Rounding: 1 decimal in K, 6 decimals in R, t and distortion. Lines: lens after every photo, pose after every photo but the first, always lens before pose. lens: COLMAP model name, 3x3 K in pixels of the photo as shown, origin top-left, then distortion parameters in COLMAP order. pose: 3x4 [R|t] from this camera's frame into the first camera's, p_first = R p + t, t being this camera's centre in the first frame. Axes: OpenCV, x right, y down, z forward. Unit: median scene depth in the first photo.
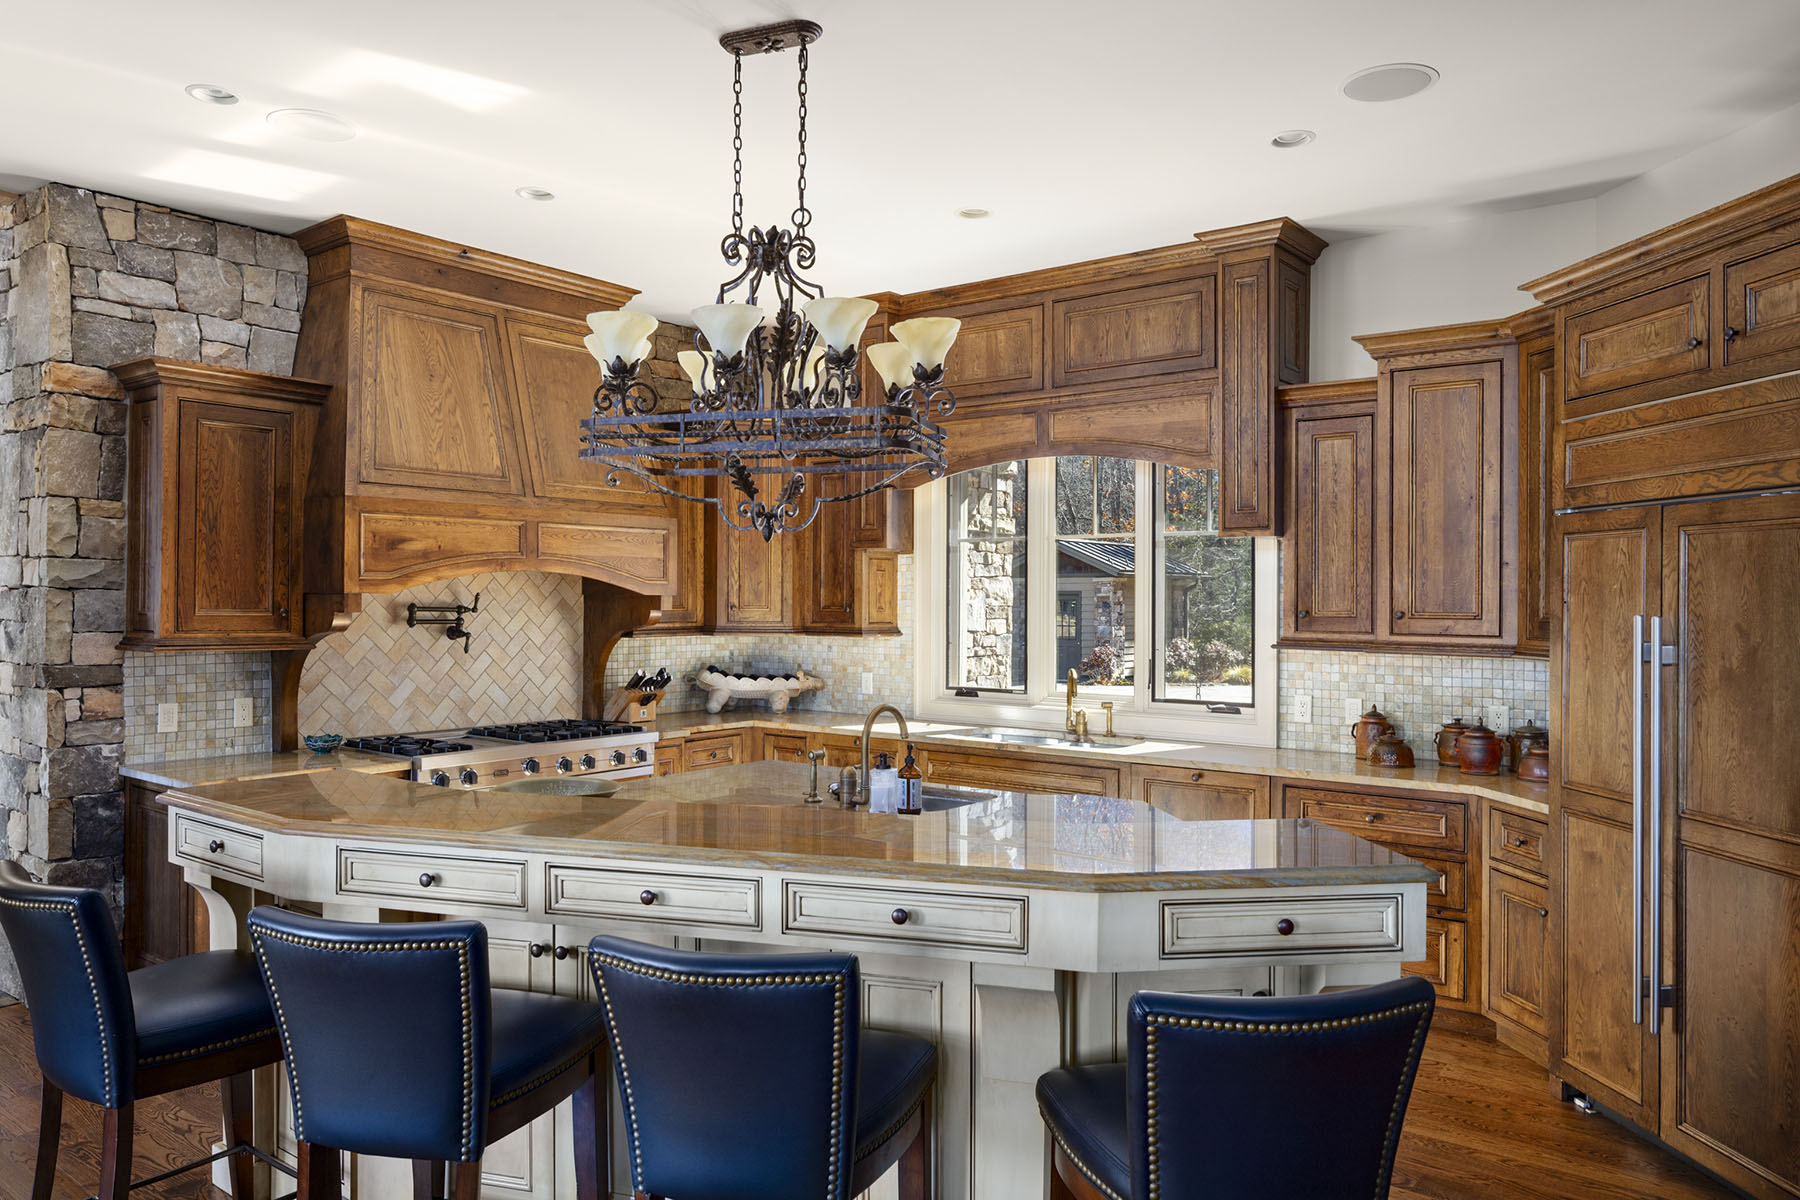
lens RADIAL K [[1218.1, 0, 900.0], [0, 1218.1, 600.0], [0, 0, 1]] dist [-0.010443, -0.001003]
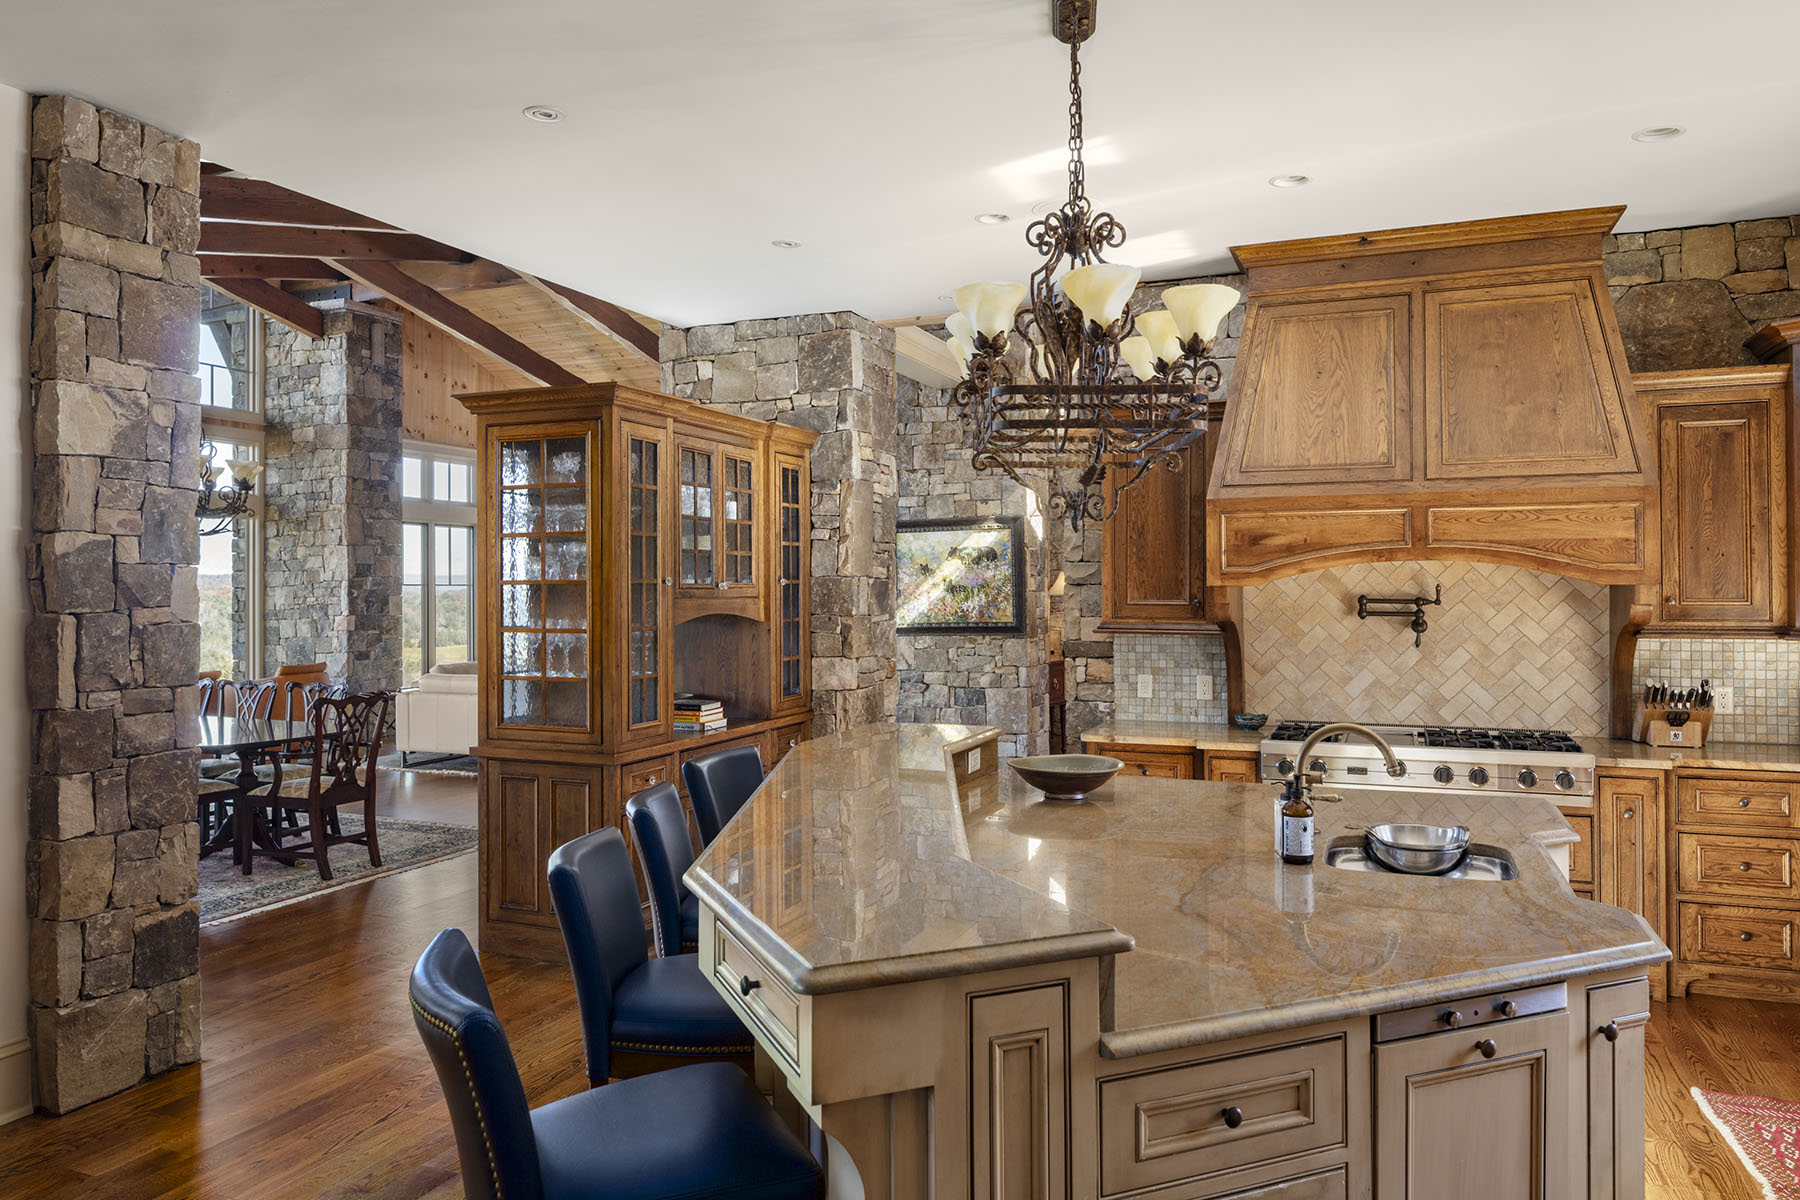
lens RADIAL K [[1218.1, 0, 900.0], [0, 1218.1, 600.0], [0, 0, 1]] dist [-0.010443, -0.001003]
pose [[0.267402, 0.001901, -0.963583, 0.510626], [0.002421, 0.999994, 0.002645, 0.003263], [0.963582, -0.003041, 0.267396, 0.387720]]
